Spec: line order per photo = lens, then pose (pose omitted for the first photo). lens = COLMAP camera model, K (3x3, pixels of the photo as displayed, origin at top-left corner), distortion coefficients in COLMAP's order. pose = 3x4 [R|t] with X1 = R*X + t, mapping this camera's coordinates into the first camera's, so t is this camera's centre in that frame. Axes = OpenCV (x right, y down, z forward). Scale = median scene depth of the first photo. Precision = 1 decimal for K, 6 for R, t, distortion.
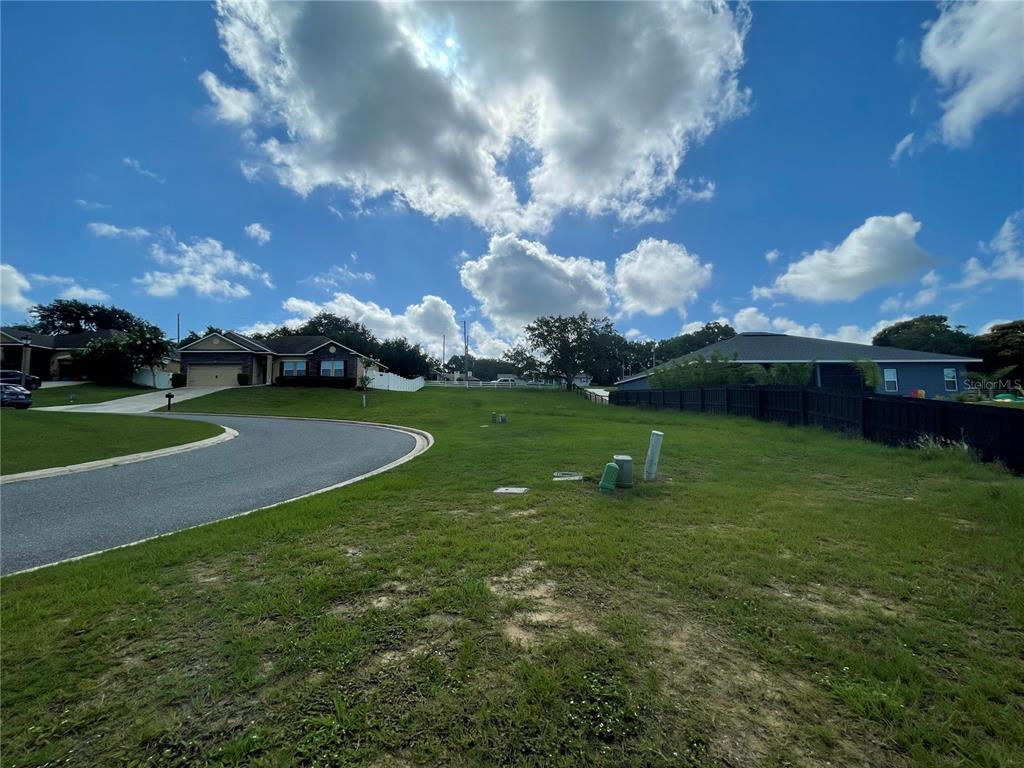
lens RADIAL K [[414.4, 0, 514.2], [0, 414.4, 386.1], [0, 0, 1]] dist [-0.001555, 0.000068]
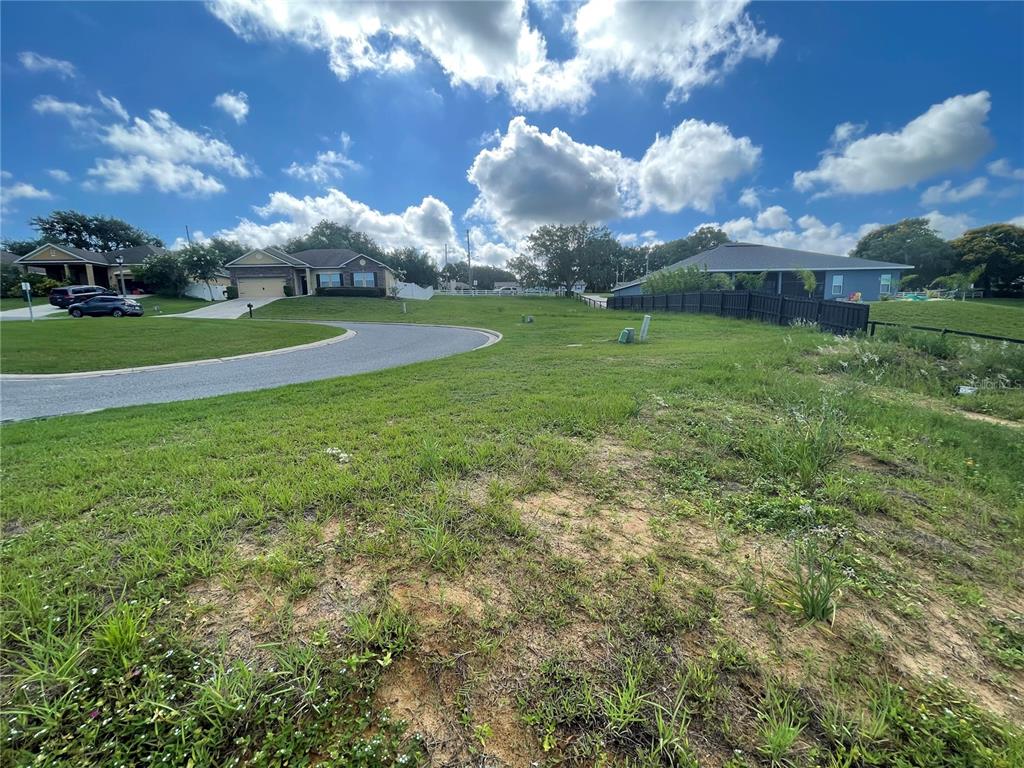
lens RADIAL K [[414.4, 0, 518.3], [0, 414.4, 383.2], [0, 0, 1]] dist [-0.001555, 0.000068]
pose [[0.999367, -0.019584, 0.029696, -0.040762], [0.012904, 0.977529, 0.210405, 0.000299], [-0.033149, -0.209888, 0.977163, -0.120080]]
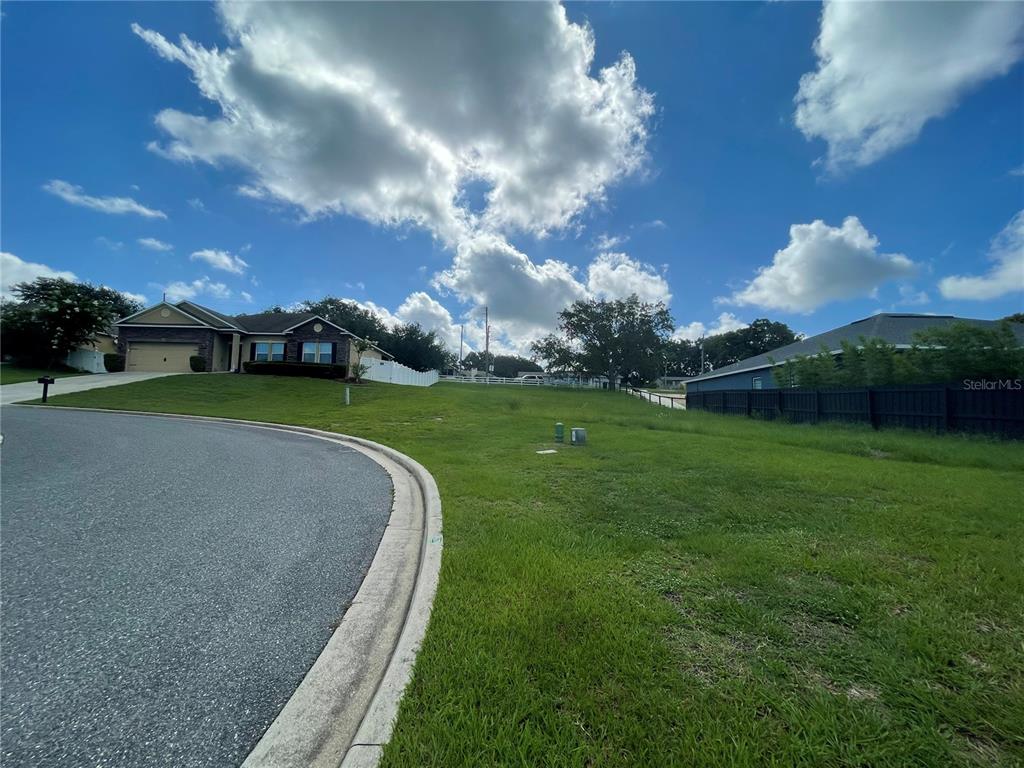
lens RADIAL K [[414.4, 0, 510.2], [0, 414.4, 385.4], [0, 0, 1]] dist [-0.001555, 0.000068]
pose [[0.998629, 0.023305, -0.046862, -0.033765], [-0.023372, 0.999726, -0.000897, 0.006738], [0.046828, 0.001991, 0.998901, 0.179141]]
